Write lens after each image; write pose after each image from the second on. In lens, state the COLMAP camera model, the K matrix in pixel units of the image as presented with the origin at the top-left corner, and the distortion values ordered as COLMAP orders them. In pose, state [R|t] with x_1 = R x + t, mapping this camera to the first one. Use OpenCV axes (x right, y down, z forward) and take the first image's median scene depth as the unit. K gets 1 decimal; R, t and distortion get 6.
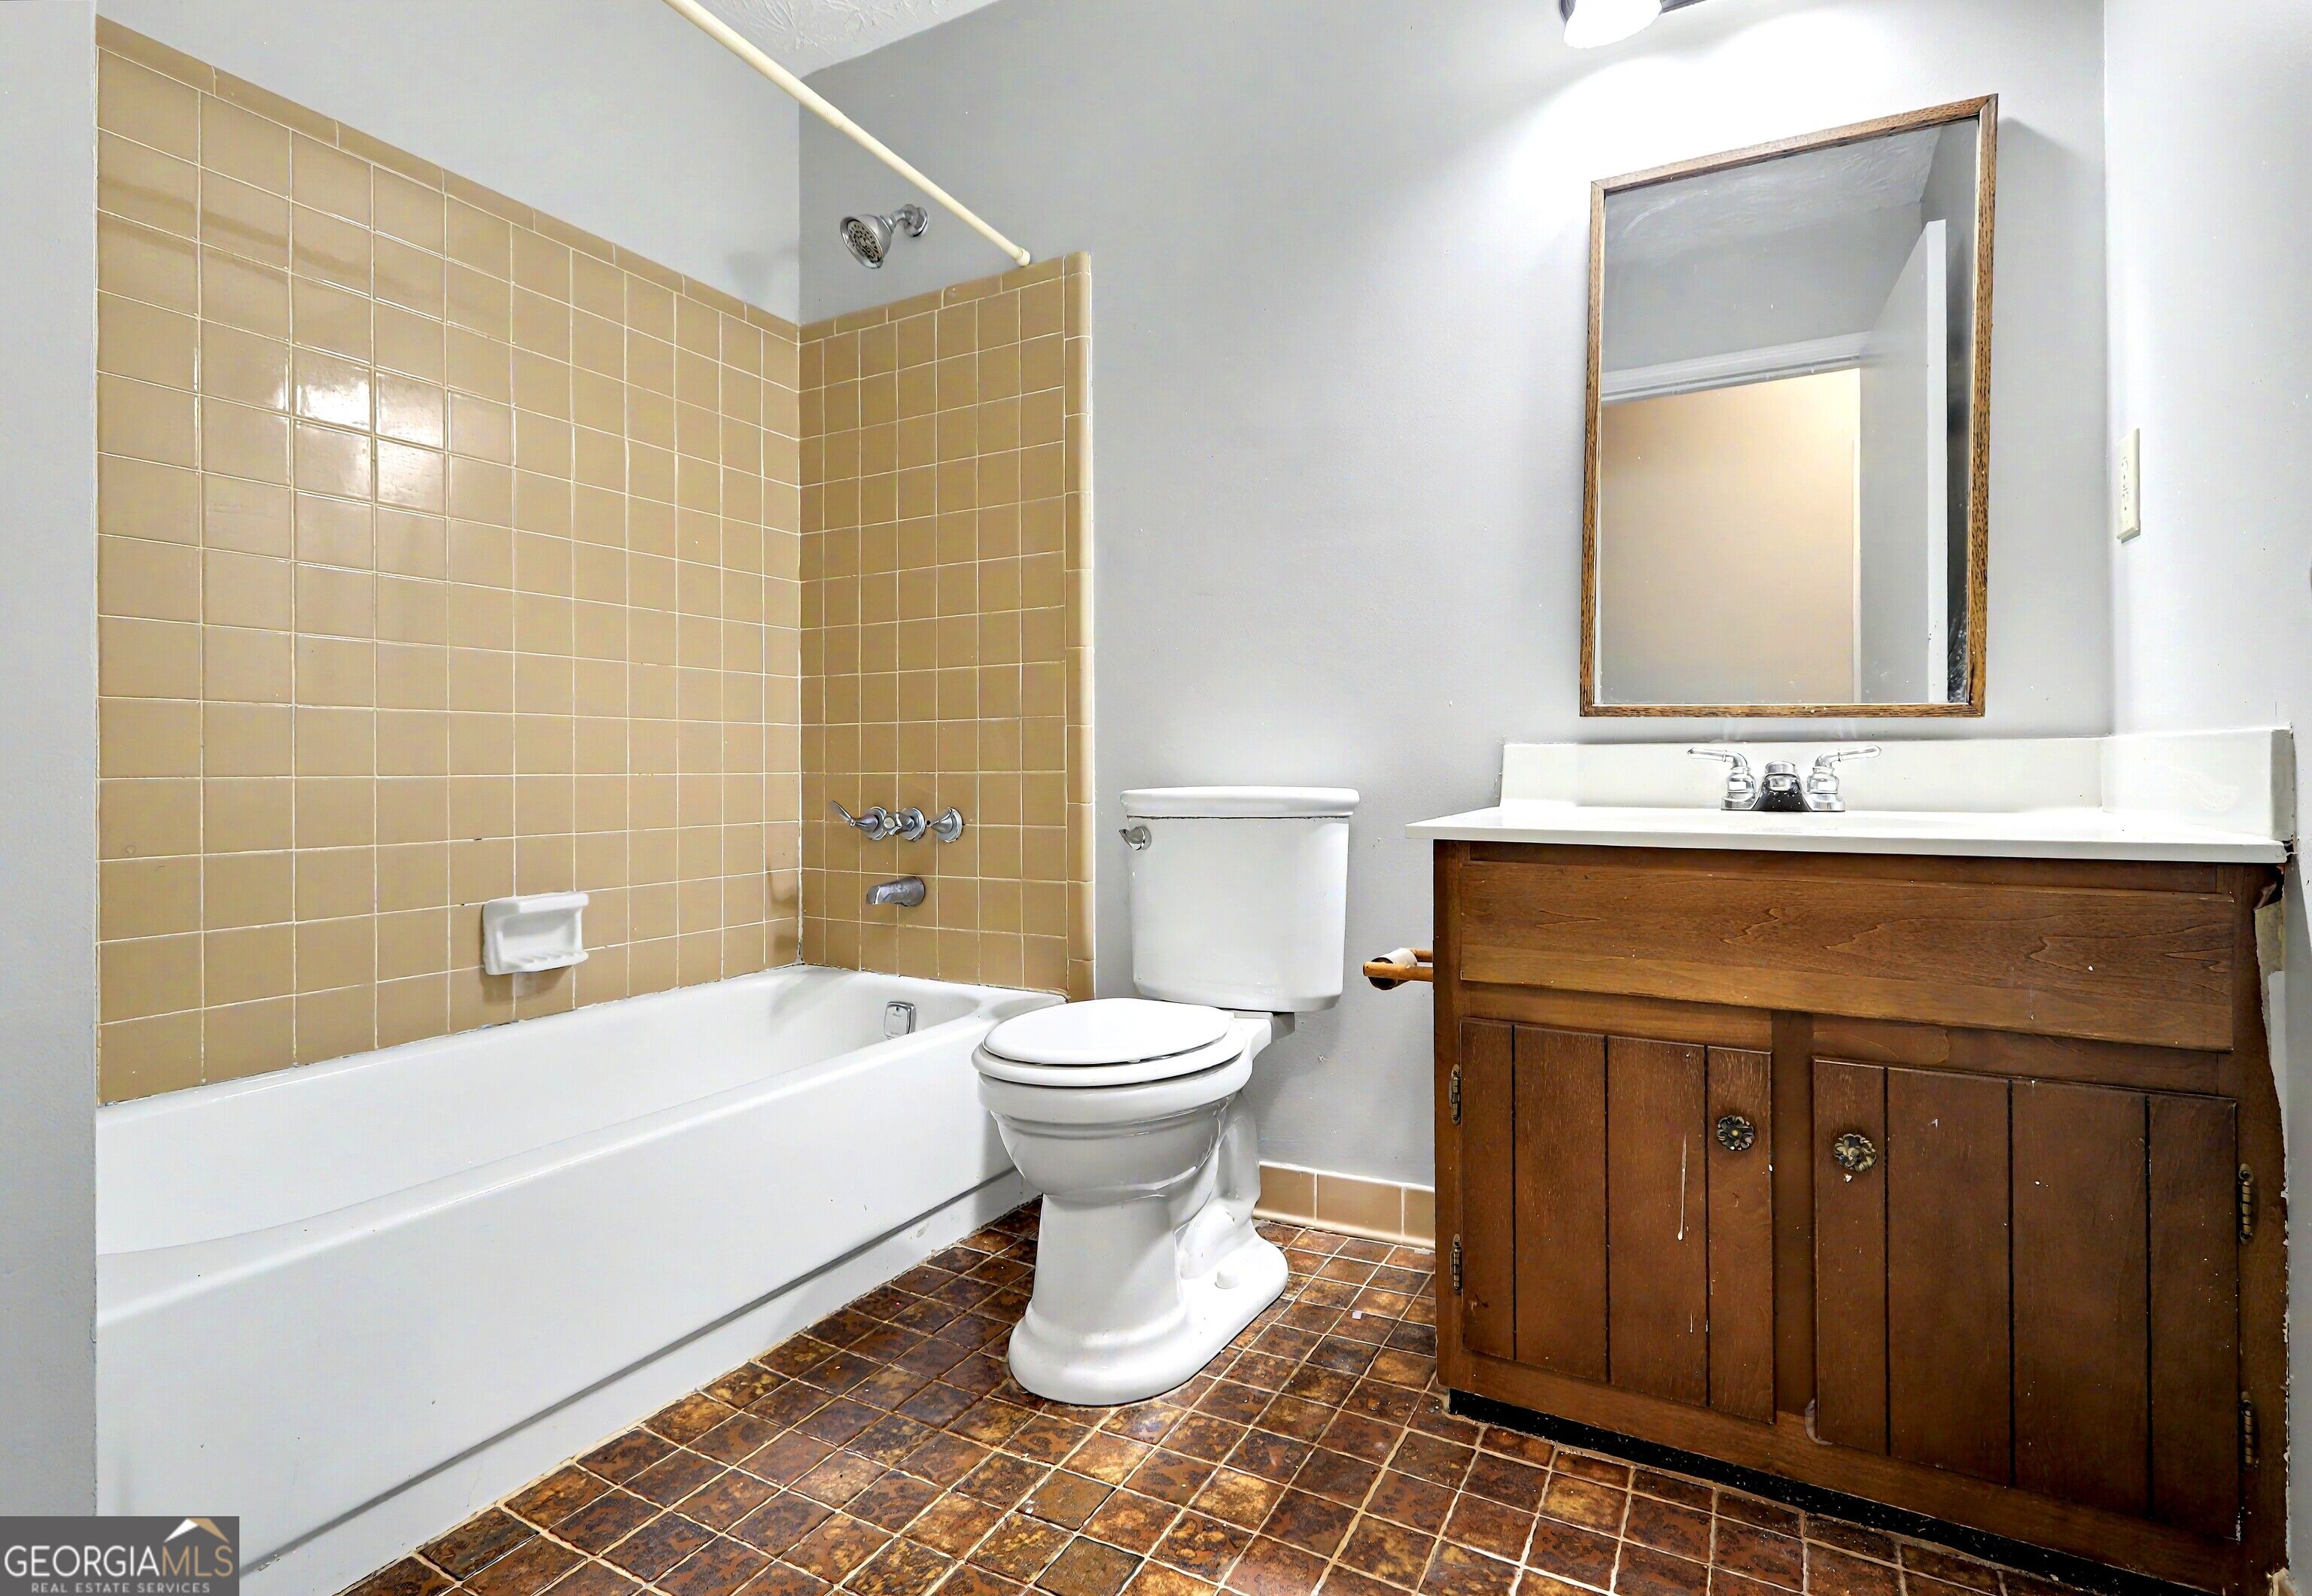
lens RADIAL K [[1088.6, 0, 1150.1], [0, 1088.6, 779.3], [0, 0, 1]] dist [-0.001134, -0.000329]
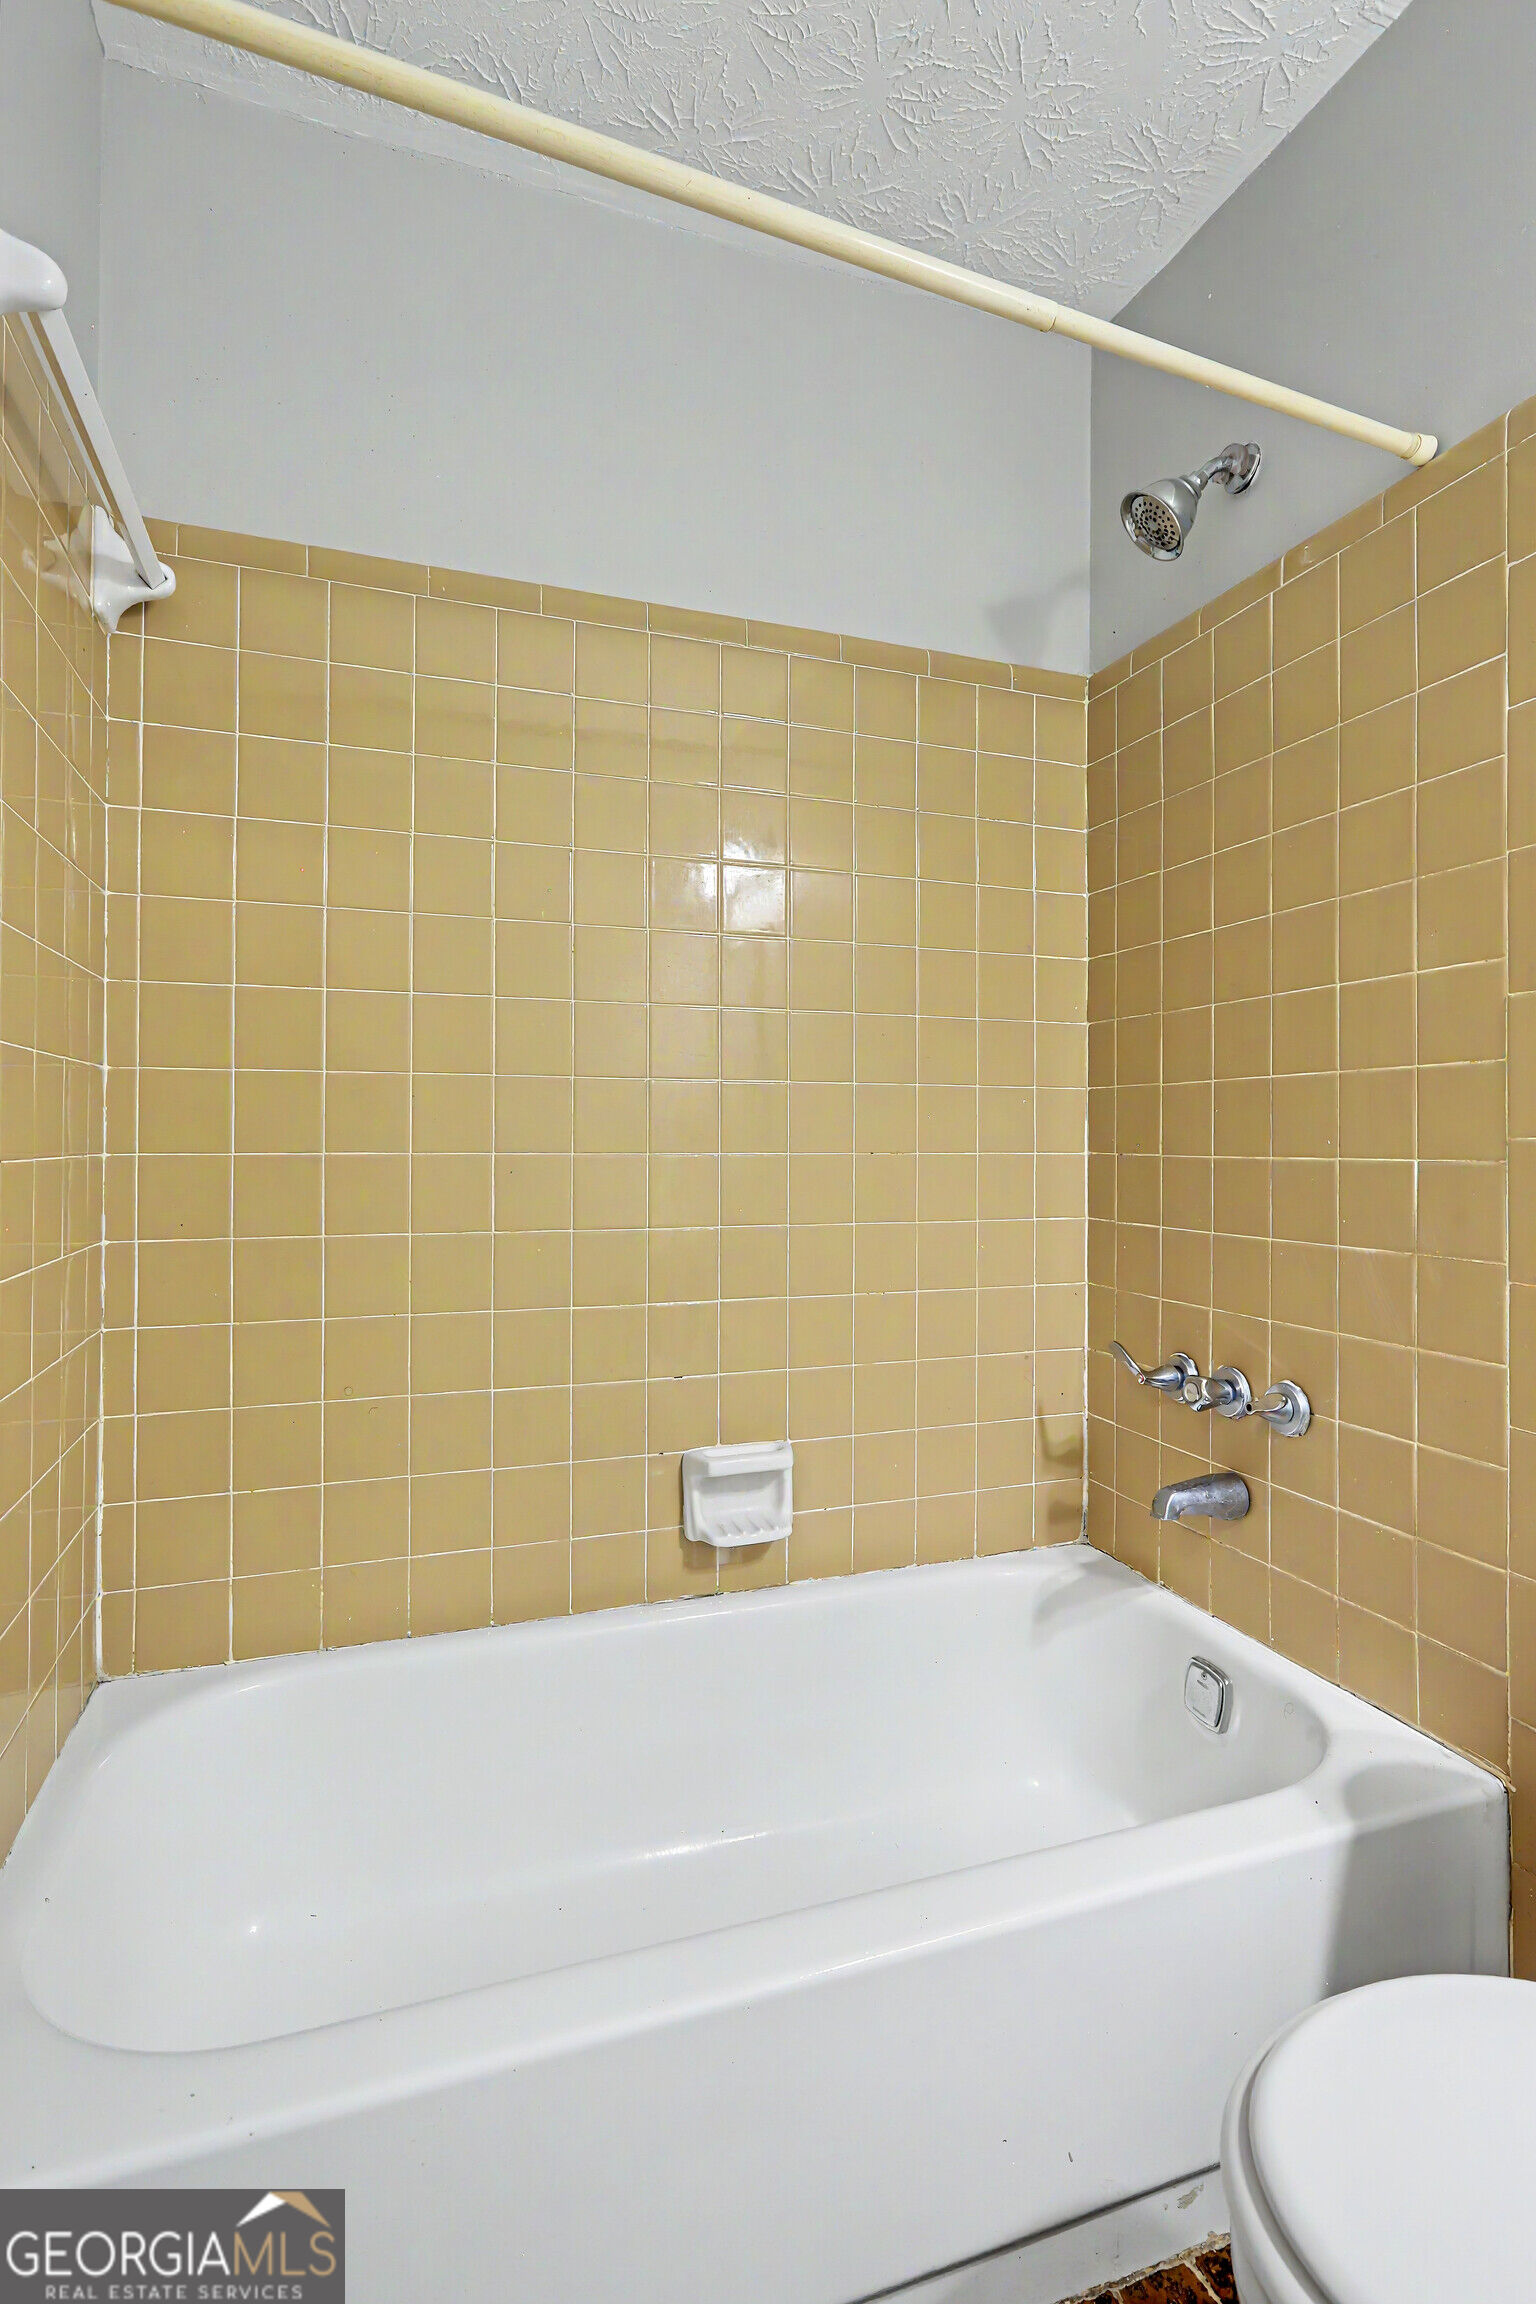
lens RADIAL K [[1113.1, 0, 768.0], [0, 1113.1, 1152.0], [0, 0, 1]] dist [0.002680, -0.000295]
pose [[0.768348, 0.002159, -0.640028, -0.005103], [-0.007129, 0.999961, -0.005184, -0.098135], [0.639992, 0.008546, 0.768334, 0.311856]]
